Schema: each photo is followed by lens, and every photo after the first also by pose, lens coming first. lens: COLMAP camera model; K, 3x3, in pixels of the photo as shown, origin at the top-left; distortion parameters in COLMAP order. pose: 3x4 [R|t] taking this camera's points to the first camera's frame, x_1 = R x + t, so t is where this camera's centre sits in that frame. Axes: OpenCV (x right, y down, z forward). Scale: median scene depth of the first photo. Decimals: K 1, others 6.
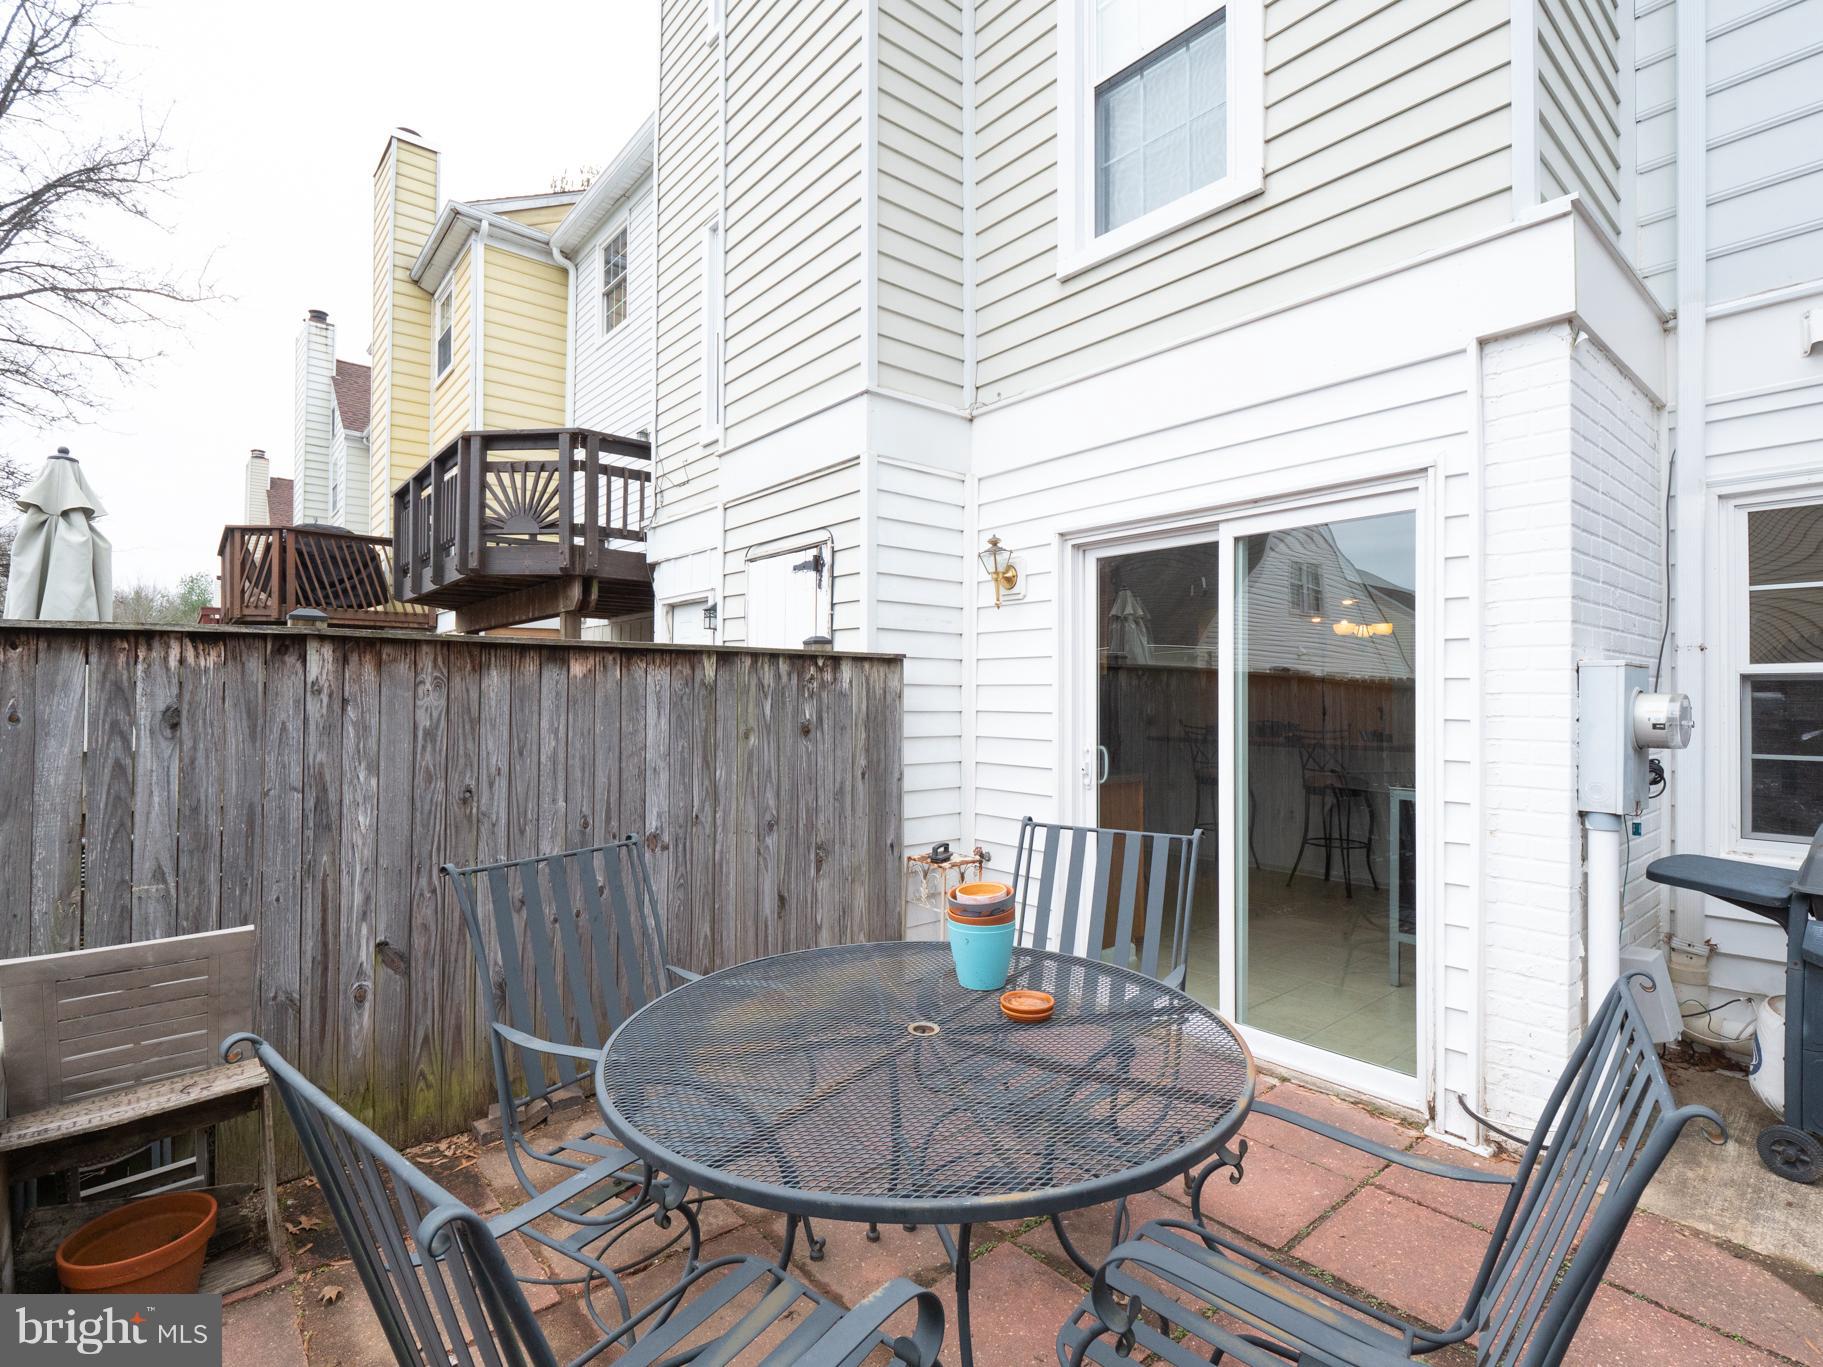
lens RADIAL K [[889.6, 0, 910.1], [0, 889.6, 677.4], [0, 0, 1]] dist [-0.011658, -0.002464]
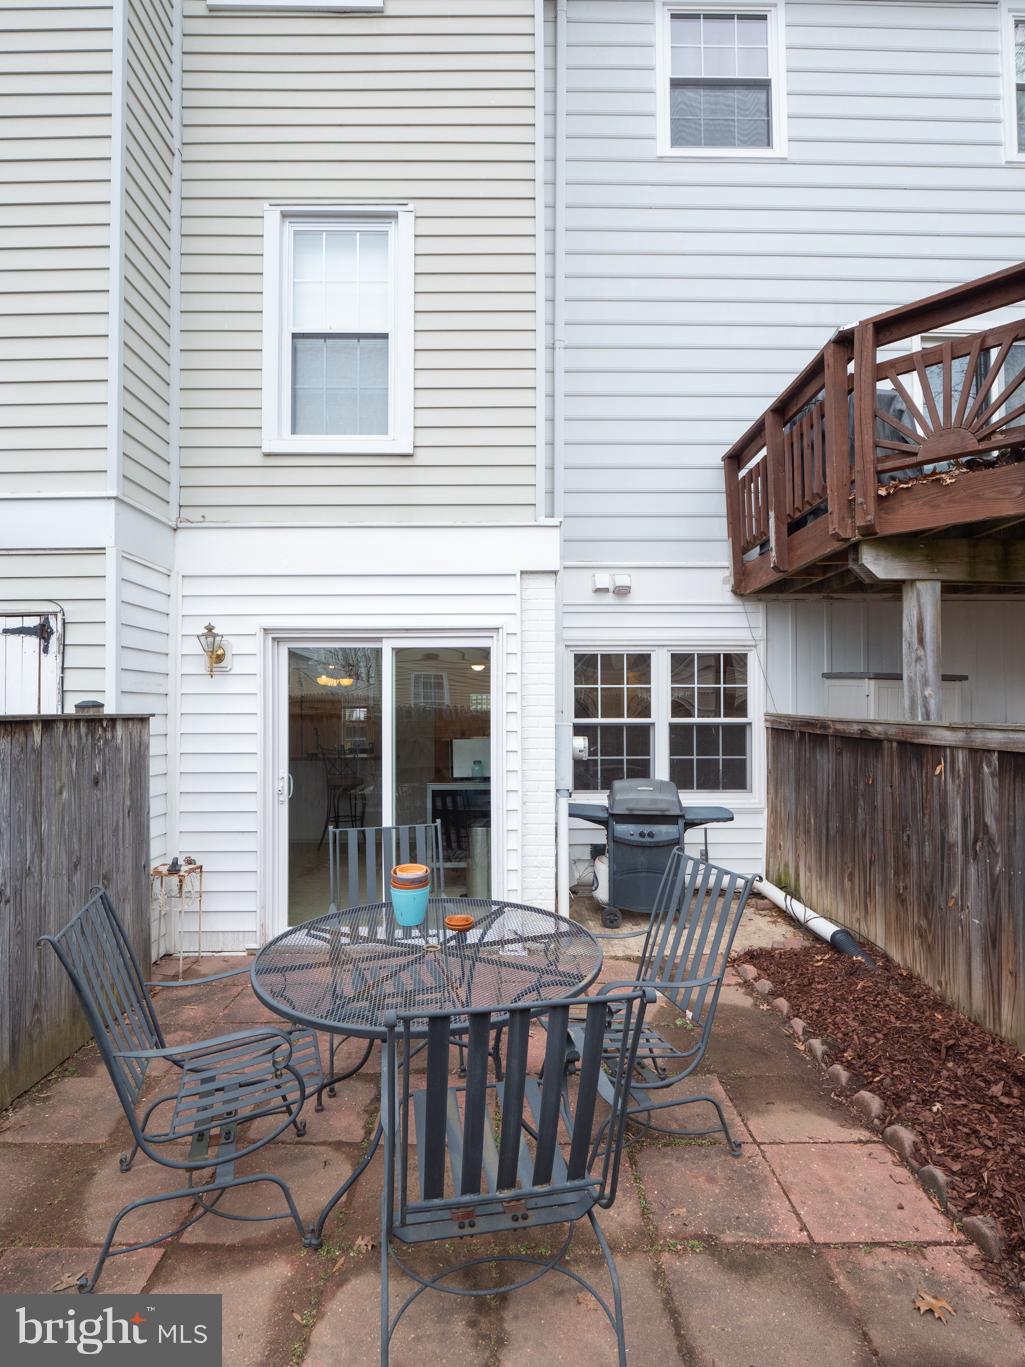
lens RADIAL K [[667.1, 0, 506.7], [0, 667.1, 690.9], [0, 0, 1]] dist [-0.011658, -0.002464]
pose [[0.638114, 0.014986, 0.769796, -0.459856], [-0.009451, 0.999888, -0.011630, -0.057753], [-0.769884, 0.000146, 0.638183, 0.004008]]
